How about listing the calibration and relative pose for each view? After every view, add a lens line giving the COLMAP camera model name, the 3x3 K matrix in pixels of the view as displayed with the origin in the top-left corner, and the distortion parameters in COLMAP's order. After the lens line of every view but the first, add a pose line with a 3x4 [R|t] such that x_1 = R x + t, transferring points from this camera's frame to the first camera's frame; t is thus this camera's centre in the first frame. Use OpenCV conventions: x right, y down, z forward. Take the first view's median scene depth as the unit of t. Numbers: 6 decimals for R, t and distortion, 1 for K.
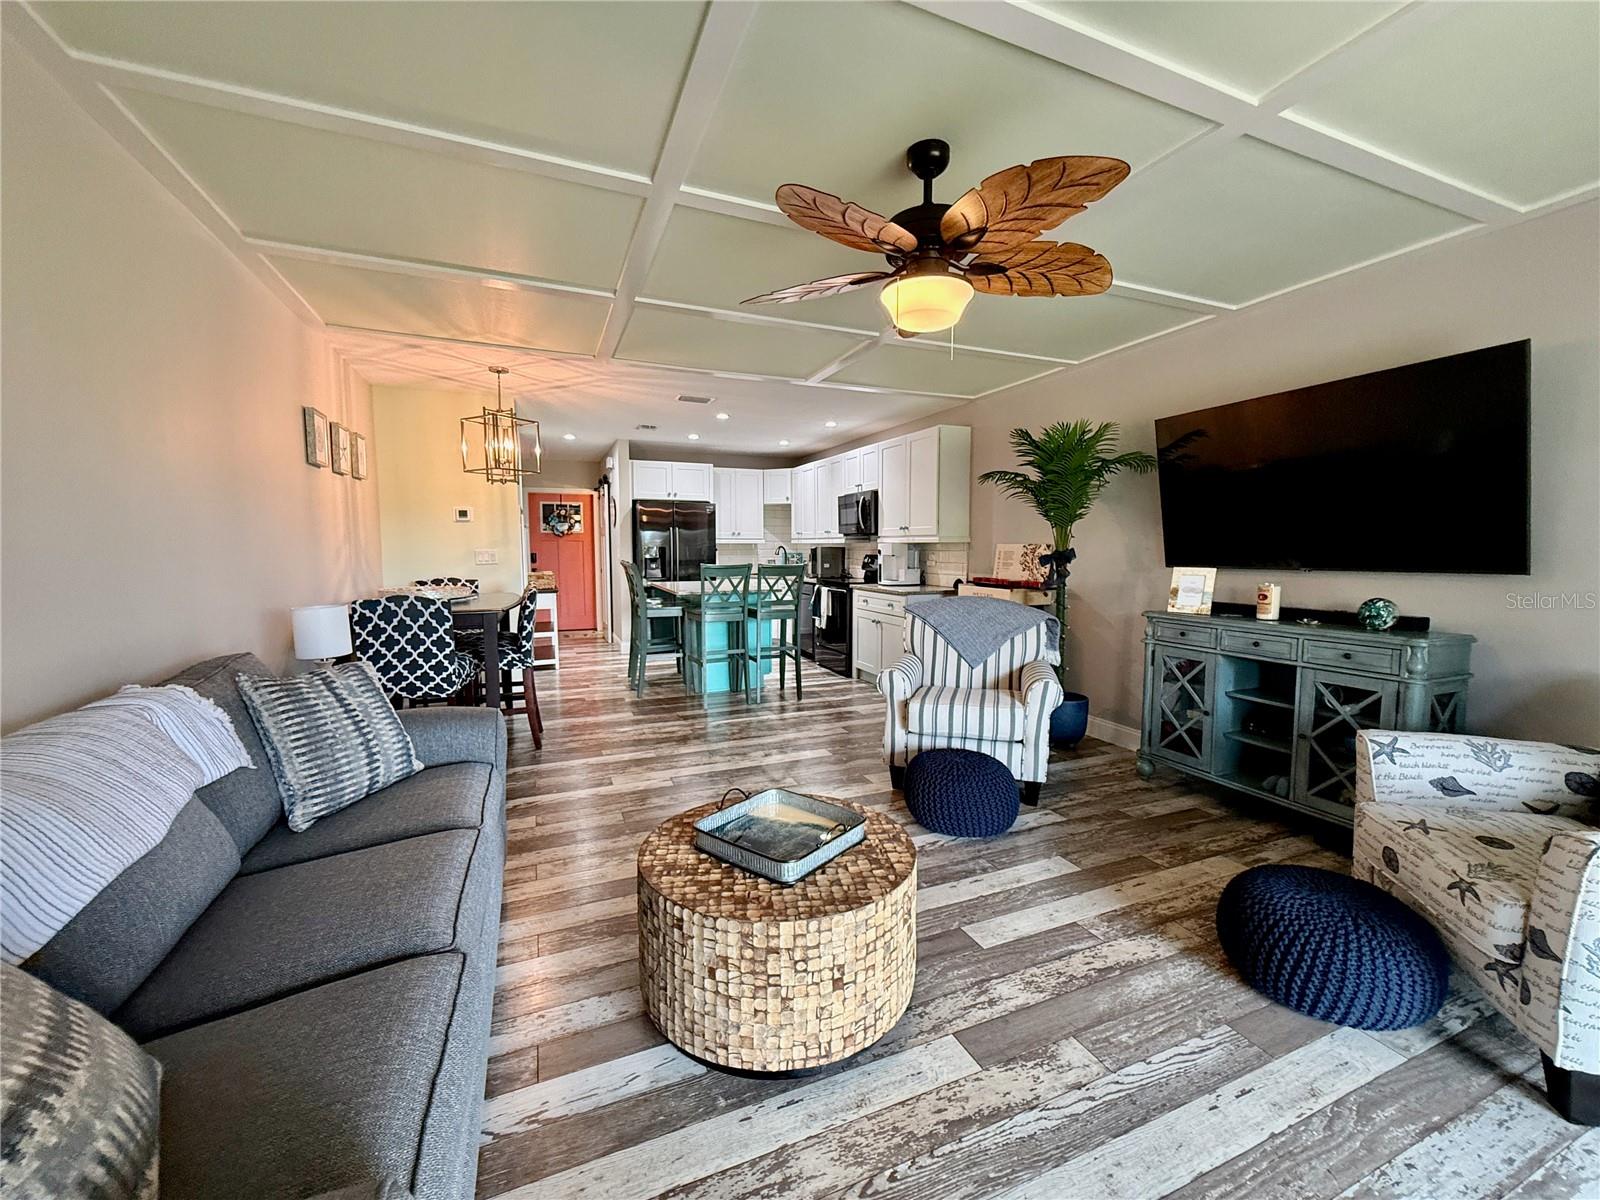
lens RADIAL K [[638.6, 0, 804.8], [0, 638.6, 598.5], [0, 0, 1]] dist [0.000323, 0.000141]
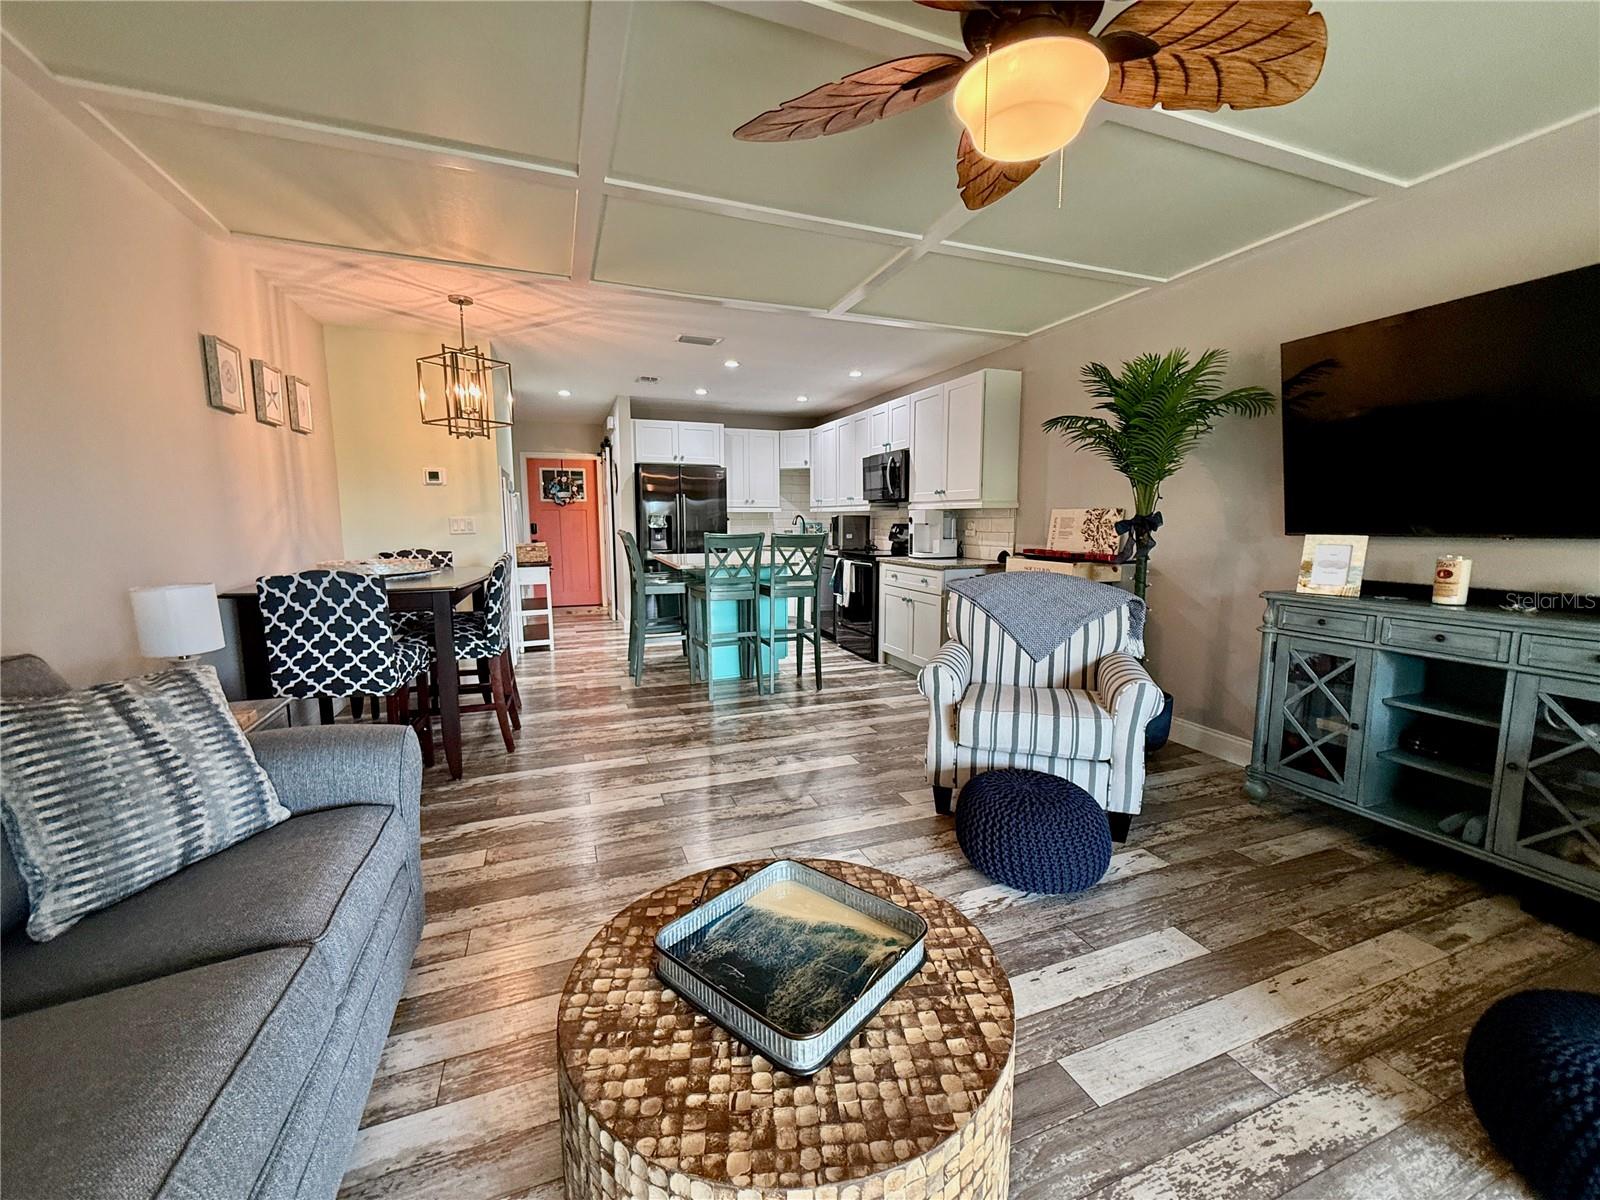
lens RADIAL K [[638.6, 0, 804.8], [0, 638.6, 598.3], [0, 0, 1]] dist [0.000323, 0.000141]
pose [[0.999569, 0.002512, -0.029255, -0.004210], [-0.001283, 0.999119, 0.041937, -0.003882], [0.029334, -0.041881, 0.998692, 0.204542]]
